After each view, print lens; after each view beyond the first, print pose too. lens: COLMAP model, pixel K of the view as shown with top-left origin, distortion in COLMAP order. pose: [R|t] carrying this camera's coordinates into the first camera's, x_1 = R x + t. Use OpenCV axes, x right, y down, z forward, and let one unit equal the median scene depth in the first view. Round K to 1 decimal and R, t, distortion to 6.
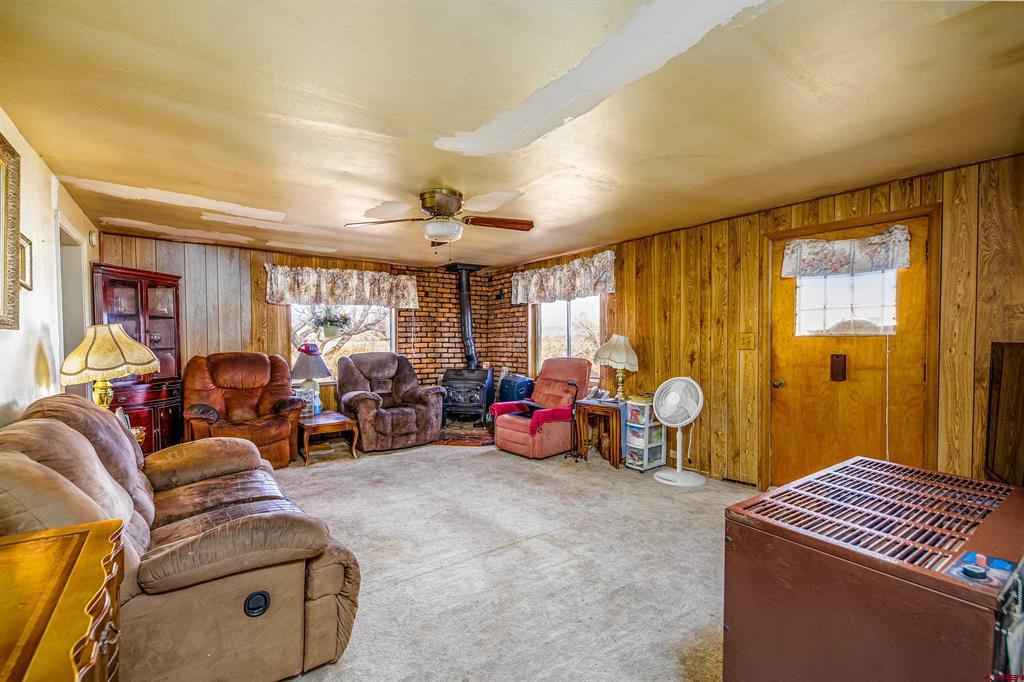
lens RADIAL K [[459.7, 0, 512.0], [0, 459.7, 341.0], [0, 0, 1]] dist [0.000053, -0.000049]
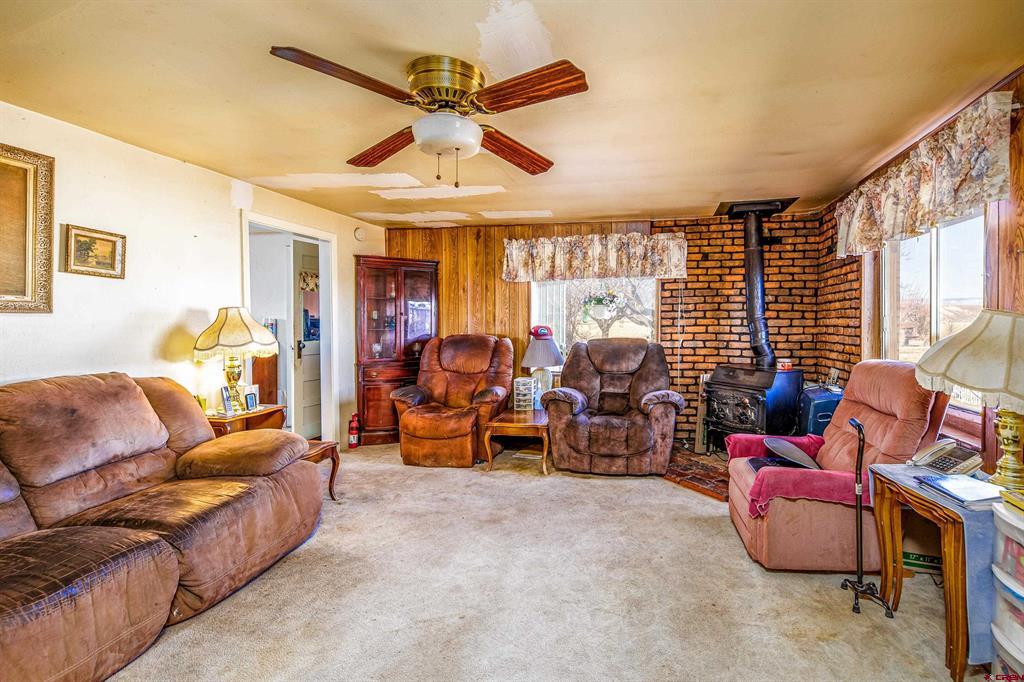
lens RADIAL K [[487.2, 0, 512.8], [0, 487.2, 320.2], [0, 0, 1]] dist [0.015551, -0.000024]
pose [[0.683839, 0.000310, -0.729633, 0.174675], [-0.003158, 0.999992, -0.002536, -0.002551], [0.729626, 0.004038, 0.683834, 0.308317]]
